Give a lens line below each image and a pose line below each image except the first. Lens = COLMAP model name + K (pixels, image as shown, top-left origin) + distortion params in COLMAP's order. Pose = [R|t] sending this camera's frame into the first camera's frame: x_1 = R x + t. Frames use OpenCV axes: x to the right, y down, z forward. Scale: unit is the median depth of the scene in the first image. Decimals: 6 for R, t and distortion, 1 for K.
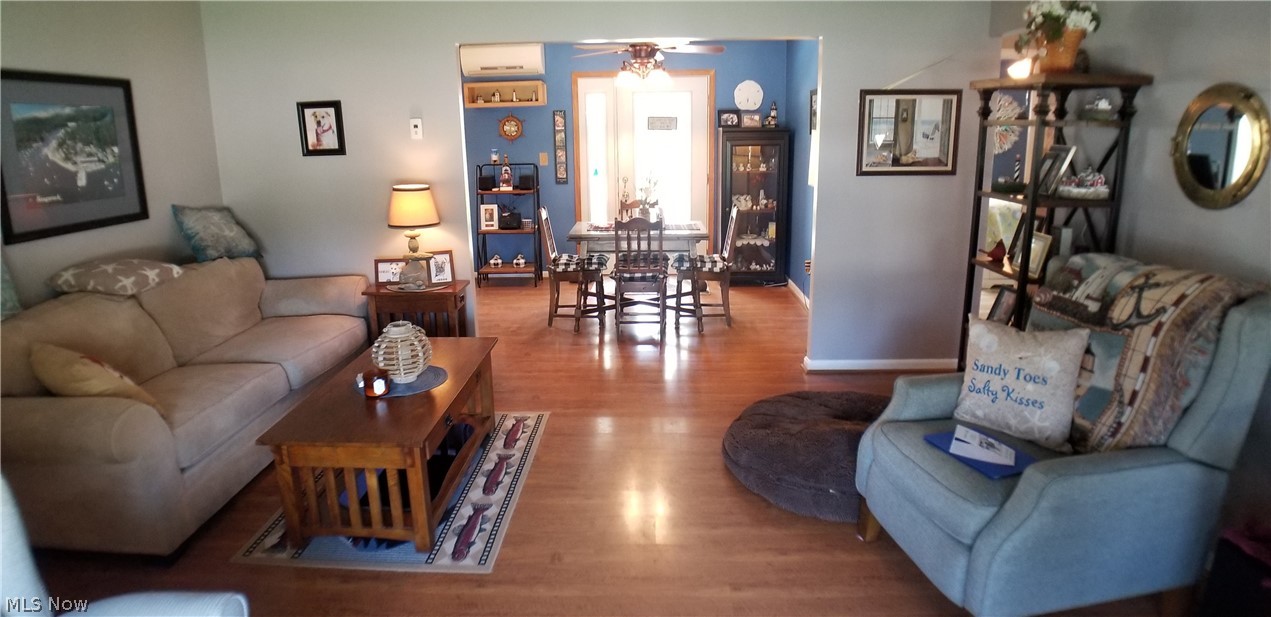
lens RADIAL K [[696.0, 0, 628.3], [0, 696.0, 300.2], [0, 0, 1]] dist [-0.082827, 0.004835]
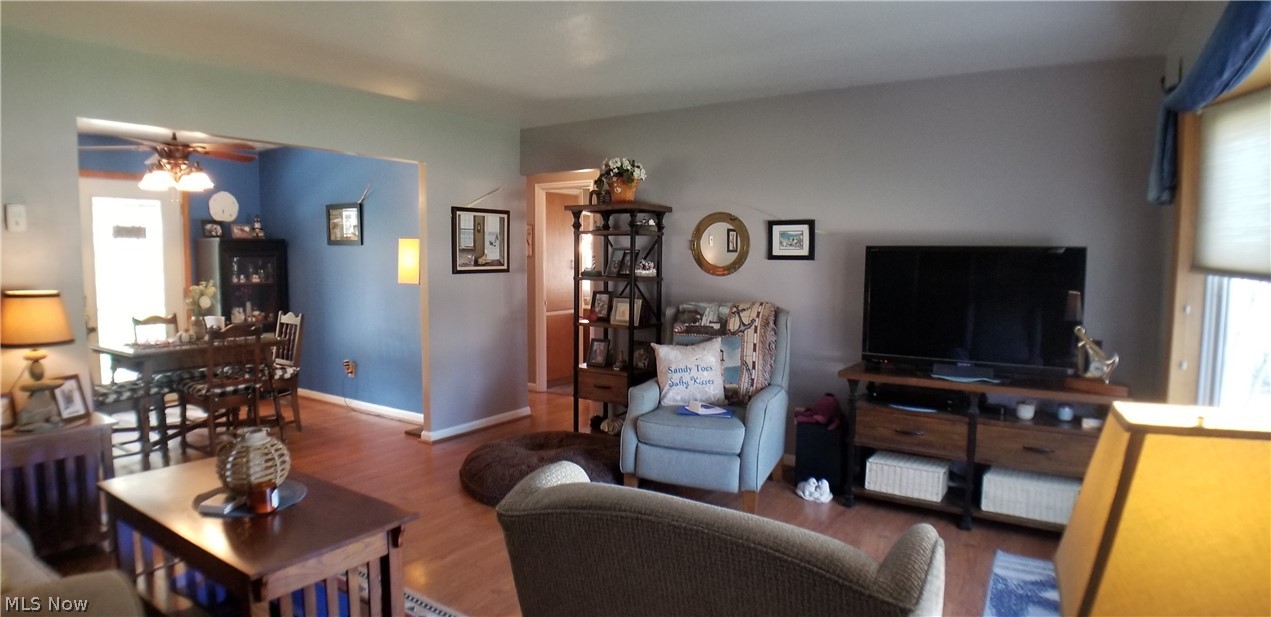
lens RADIAL K [[696.0, 0, 628.4], [0, 696.0, 314.6], [0, 0, 1]] dist [-0.082827, 0.004835]
pose [[0.518526, -0.053390, 0.853393, -0.777613], [0.189156, 0.980484, -0.053591, 0.025171], [-0.833877, 0.189213, 0.518506, 0.132228]]
